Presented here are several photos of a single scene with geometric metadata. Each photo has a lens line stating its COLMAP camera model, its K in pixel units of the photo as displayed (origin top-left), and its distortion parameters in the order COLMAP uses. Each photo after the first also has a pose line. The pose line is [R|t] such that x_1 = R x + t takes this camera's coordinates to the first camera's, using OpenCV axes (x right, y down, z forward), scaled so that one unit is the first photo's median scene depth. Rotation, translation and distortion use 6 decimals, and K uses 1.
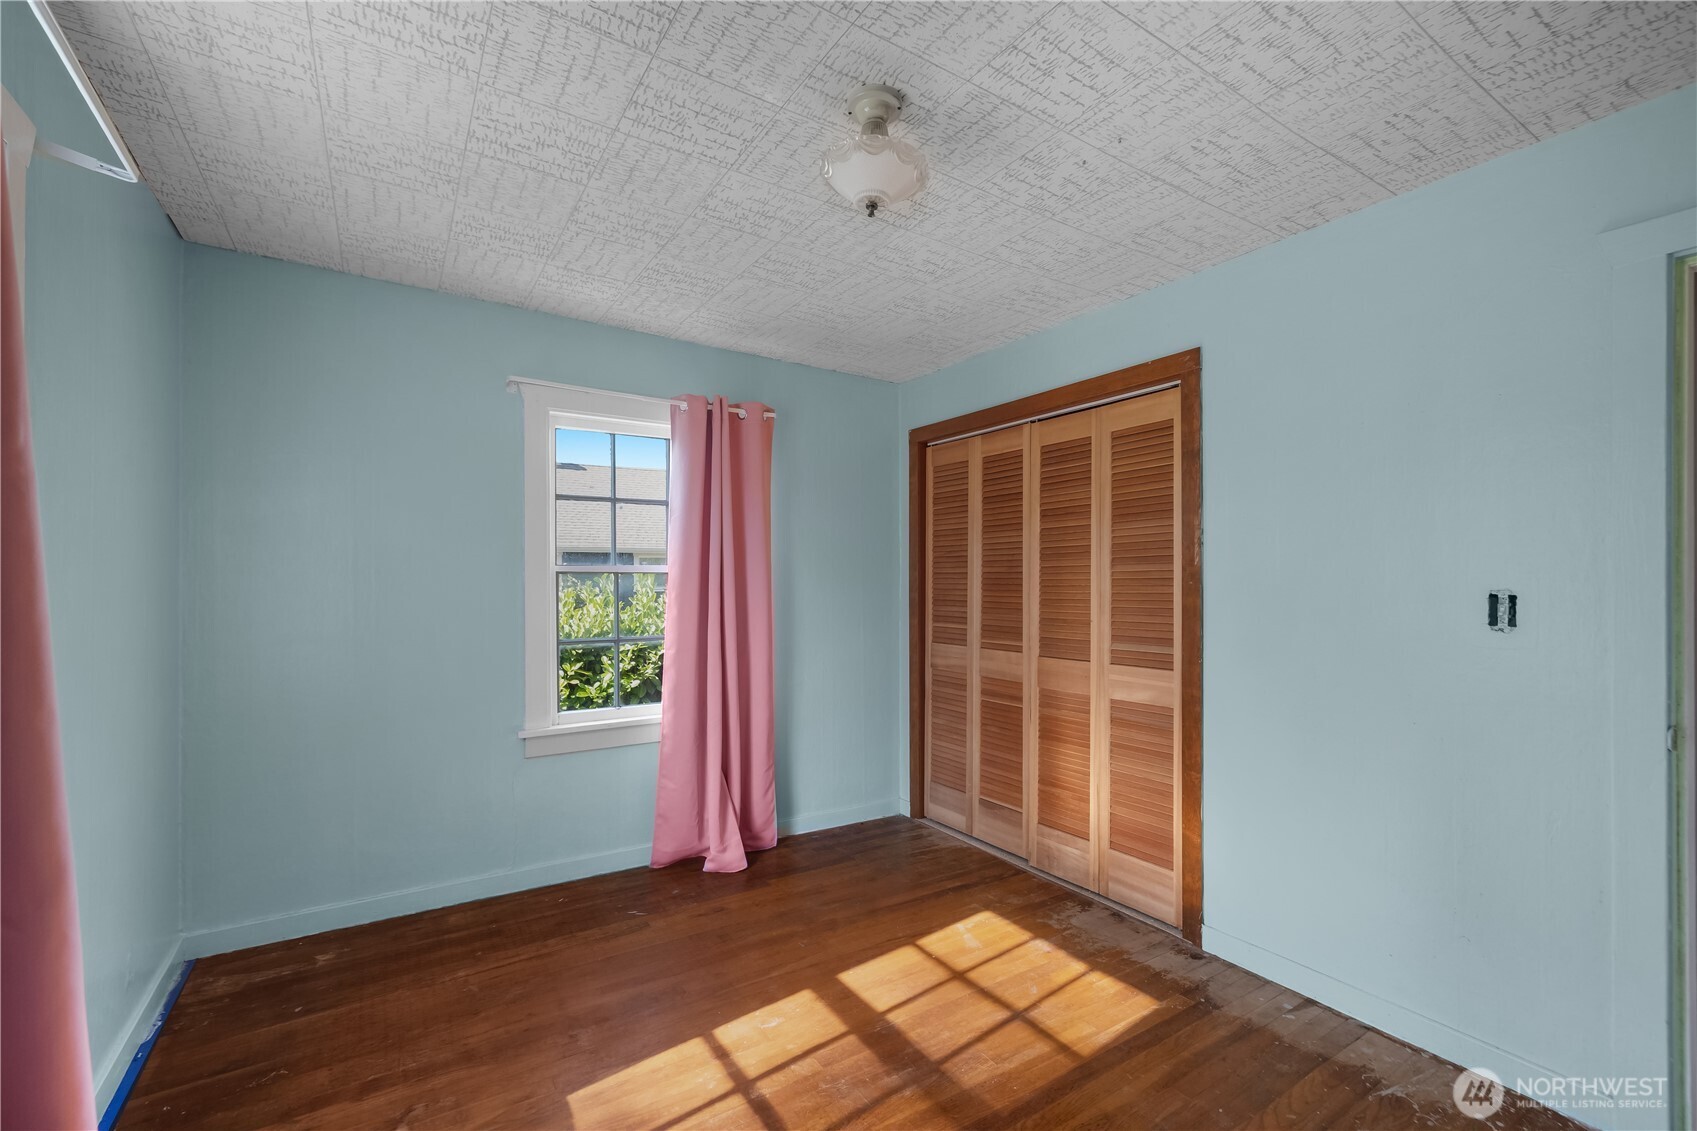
lens RADIAL K [[729.9, 0, 854.9], [0, 729.9, 576.1], [0, 0, 1]] dist [0.008925, -0.001005]
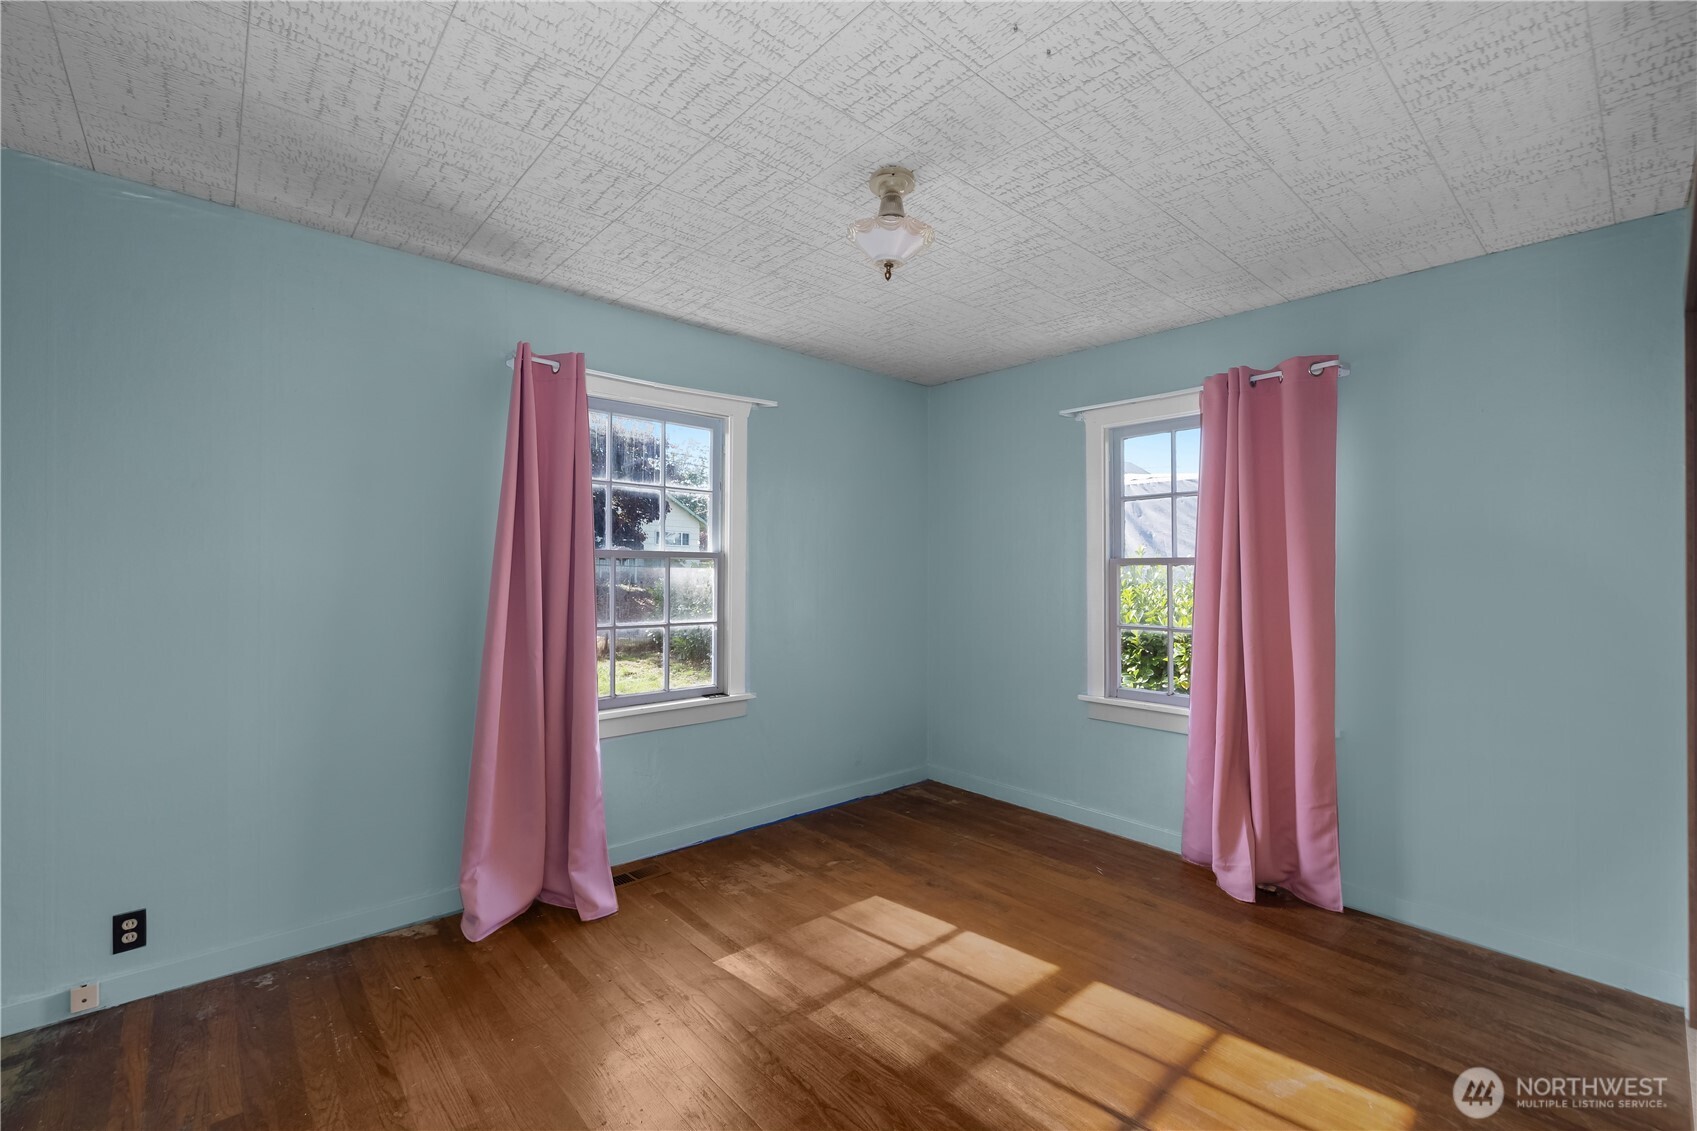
lens RADIAL K [[729.9, 0, 840.1], [0, 729.9, 563.8], [0, 0, 1]] dist [0.008925, -0.001005]
pose [[0.139258, -0.016073, -0.990126, 0.848785], [-0.000915, 0.999866, -0.016360, 0.016314], [0.990256, 0.003184, 0.139225, 0.513689]]
